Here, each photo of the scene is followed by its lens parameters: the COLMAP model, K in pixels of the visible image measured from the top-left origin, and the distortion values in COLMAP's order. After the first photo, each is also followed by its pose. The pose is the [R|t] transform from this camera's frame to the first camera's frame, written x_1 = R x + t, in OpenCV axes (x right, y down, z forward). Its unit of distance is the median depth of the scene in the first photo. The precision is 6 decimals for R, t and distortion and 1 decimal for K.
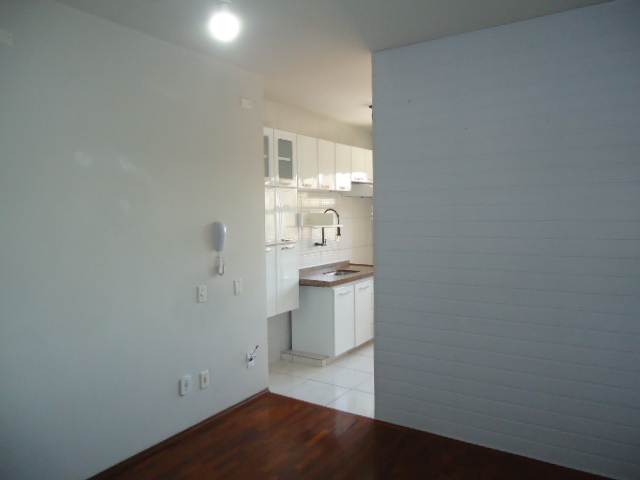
lens RADIAL K [[470.3, 0, 320.8], [0, 470.3, 239.3], [0, 0, 1]] dist [0.000706, -0.001326]
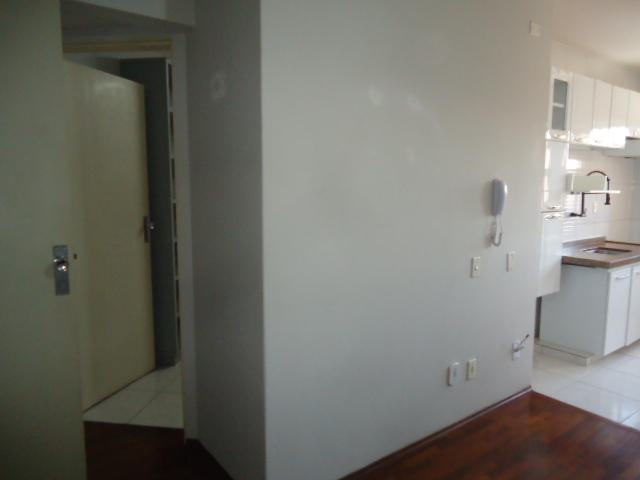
lens RADIAL K [[470.3, 0, 320.8], [0, 470.3, 237.1], [0, 0, 1]] dist [0.000706, -0.001326]
pose [[0.939966, 0.051472, -0.337363, -0.176117], [-0.032460, 0.997563, 0.061759, 0.016289], [0.339720, -0.047101, 0.939347, 0.103229]]
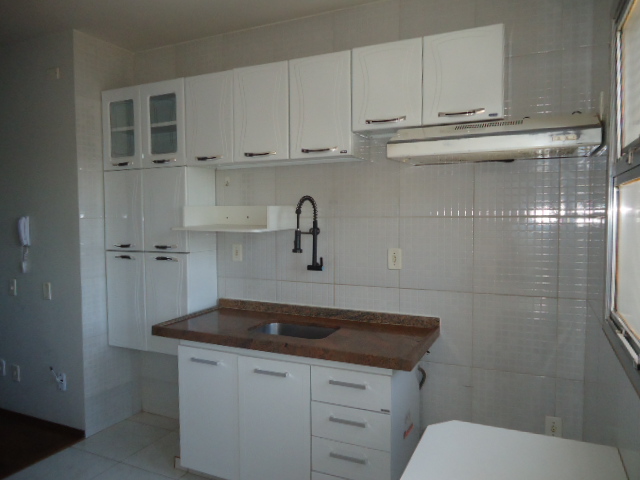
lens RADIAL K [[470.3, 0, 319.3], [0, 470.3, 238.4], [0, 0, 1]] dist [0.000706, -0.001326]
pose [[0.128287, 0.062882, -0.989741, 0.612304], [-0.053841, 0.996958, 0.056362, -0.059485], [0.990275, 0.046058, 0.131282, 1.135227]]
